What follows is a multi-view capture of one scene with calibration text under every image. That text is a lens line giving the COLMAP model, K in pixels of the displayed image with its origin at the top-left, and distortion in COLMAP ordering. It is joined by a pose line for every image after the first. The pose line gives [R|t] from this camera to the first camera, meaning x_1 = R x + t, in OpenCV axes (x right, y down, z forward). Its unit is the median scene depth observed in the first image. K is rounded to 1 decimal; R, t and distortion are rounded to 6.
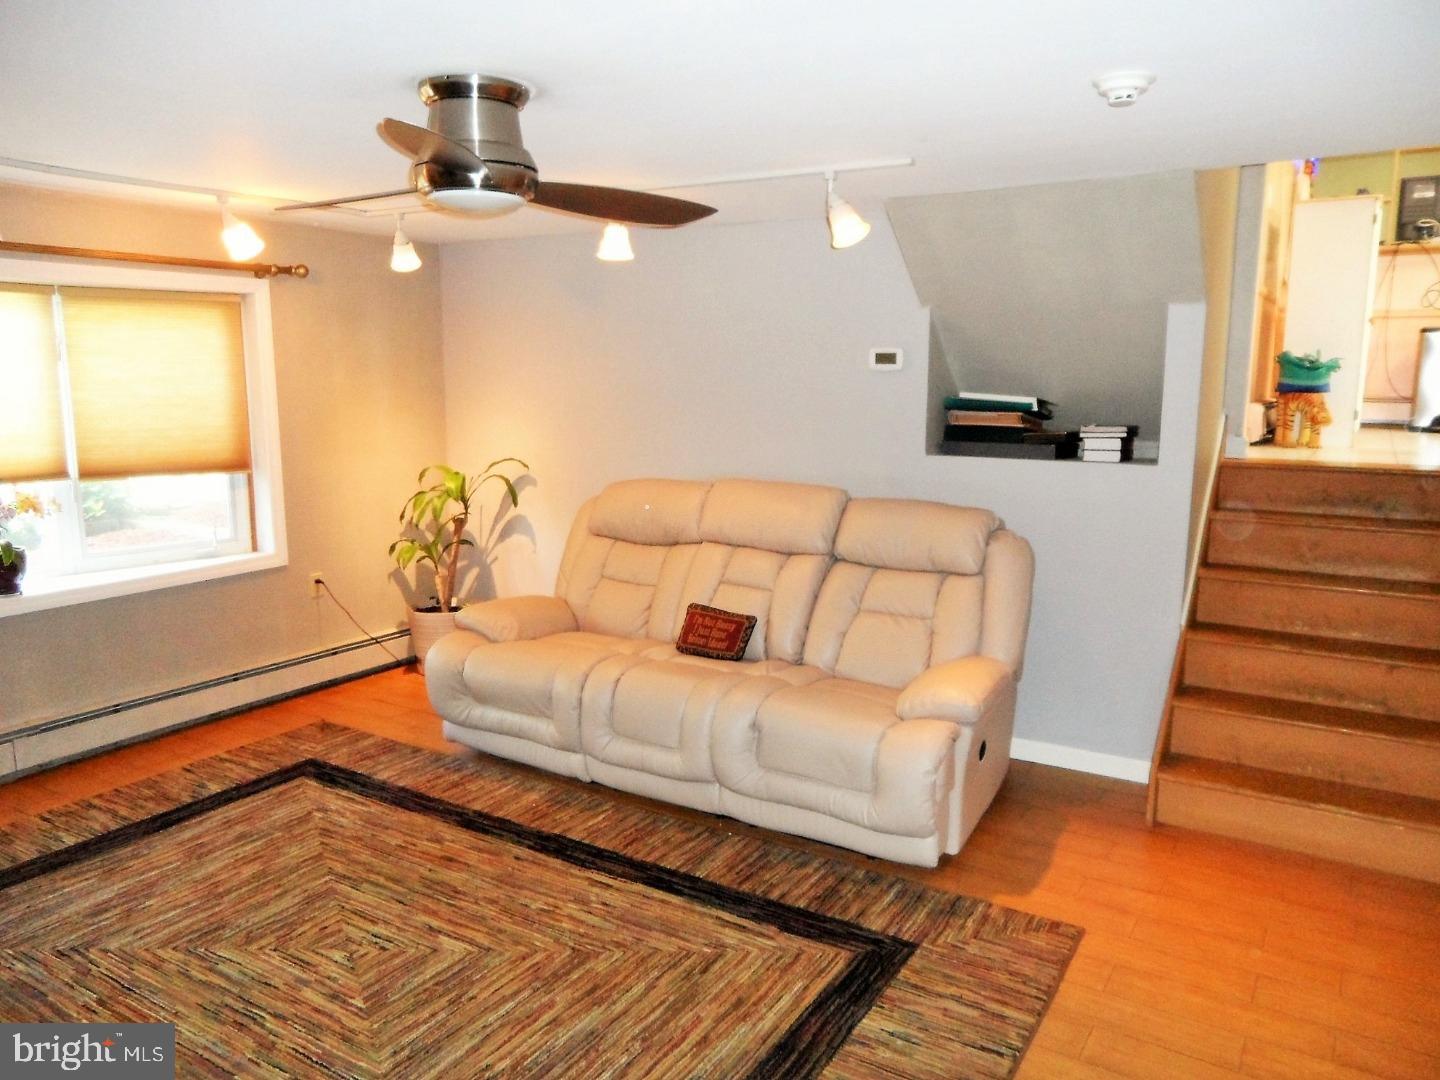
lens RADIAL K [[1035.9, 0, 720.0], [0, 1035.9, 540.0], [0, 0, 1]] dist [0.001592, 0.045410]
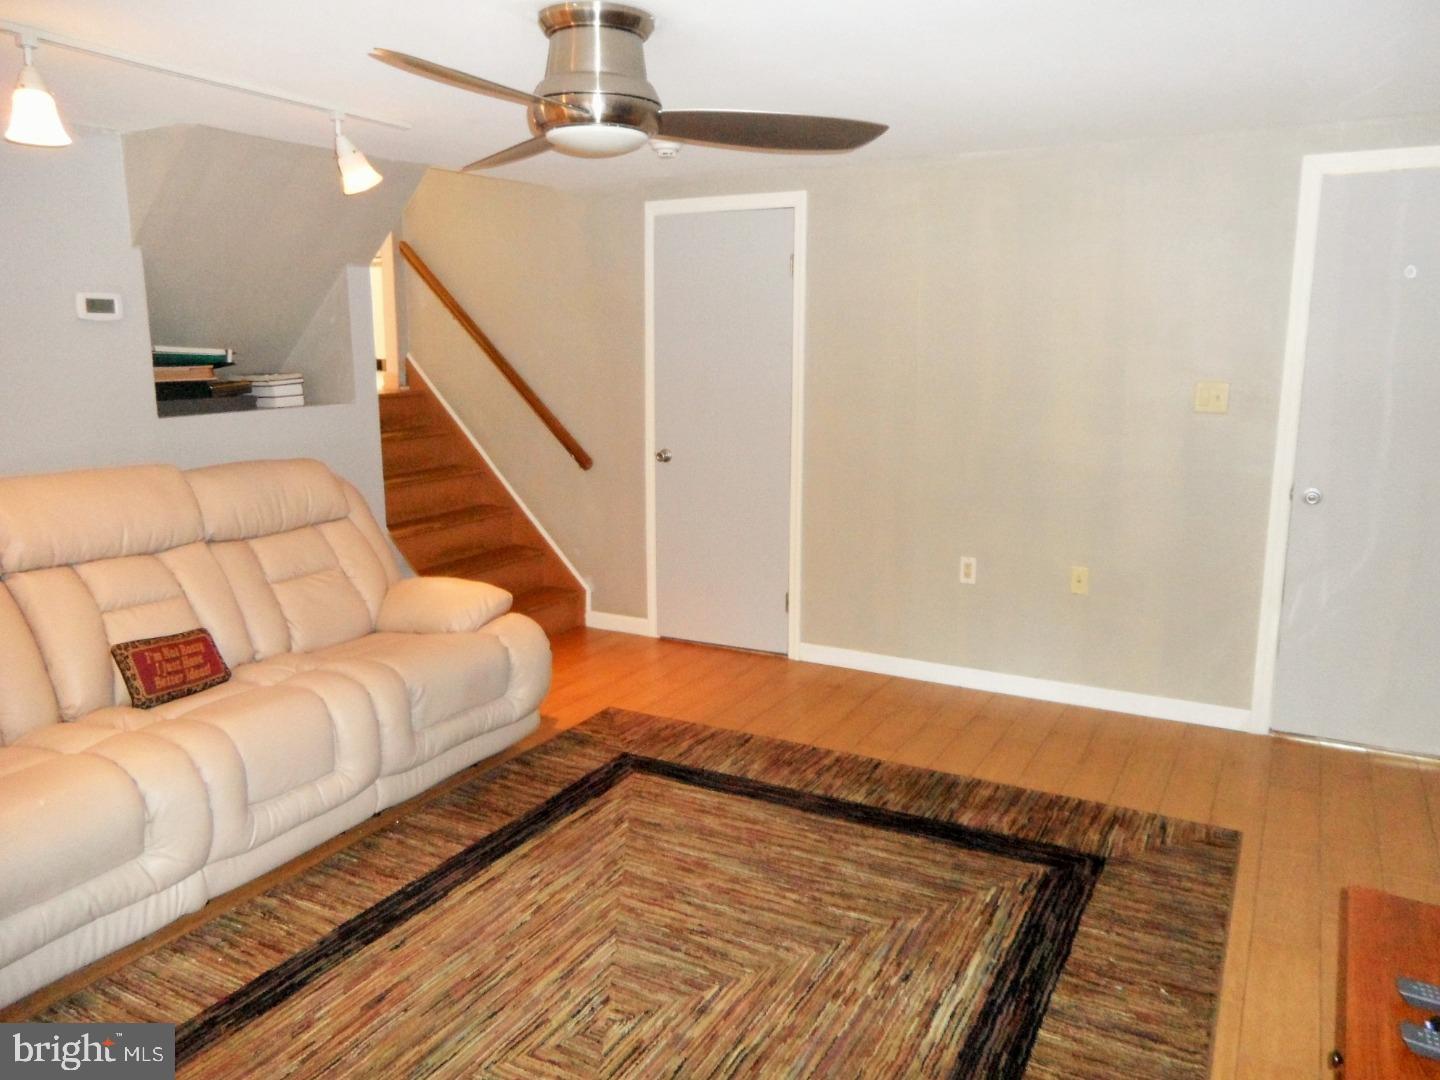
lens RADIAL K [[1035.9, 0, 720.0], [0, 1035.9, 540.0], [0, 0, 1]] dist [0.001592, 0.045410]
pose [[-0.040295, -0.201334, 0.978693, -0.942317], [0.158575, 0.965787, 0.205208, -0.117124], [-0.986524, 0.163465, -0.006989, 0.735351]]
